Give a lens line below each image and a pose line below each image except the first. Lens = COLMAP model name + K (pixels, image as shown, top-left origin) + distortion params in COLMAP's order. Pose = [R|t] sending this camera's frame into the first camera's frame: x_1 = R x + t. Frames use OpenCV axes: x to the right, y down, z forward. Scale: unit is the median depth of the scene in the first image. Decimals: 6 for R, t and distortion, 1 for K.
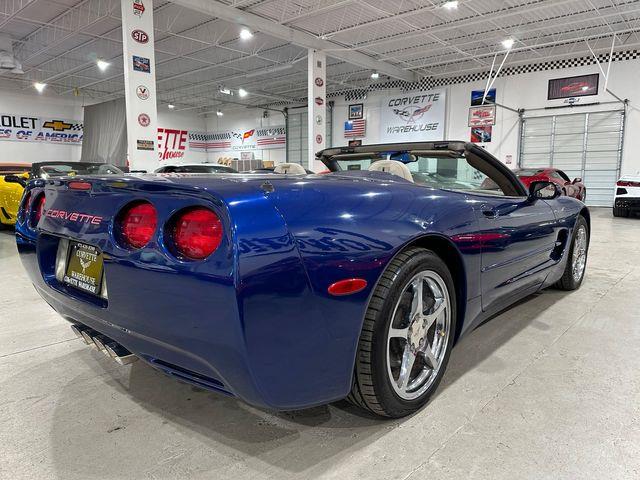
lens RADIAL K [[453.5, 0, 330.3], [0, 453.5, 239.4], [0, 0, 1]] dist [0.024355, -0.031432]
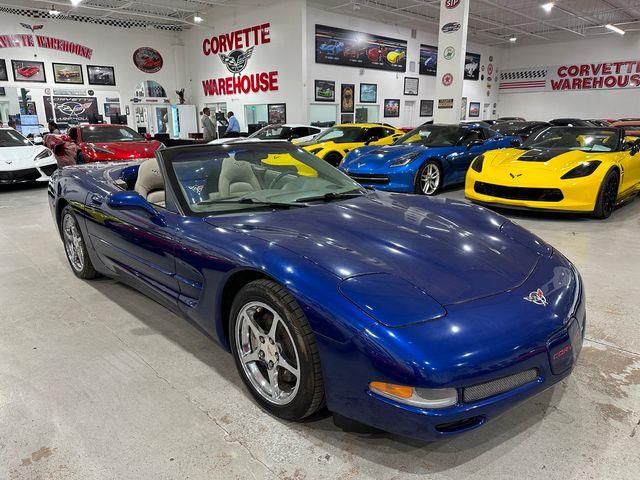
lens RADIAL K [[458.8, 0, 317.5], [0, 458.8, 239.6], [0, 0, 1]] dist [0.020946, -0.033161]
pose [[-0.109007, 0.232650, -0.966432, 1.481216], [-0.131572, 0.960295, 0.246013, -0.338102], [0.985295, 0.153973, -0.074069, 1.552950]]
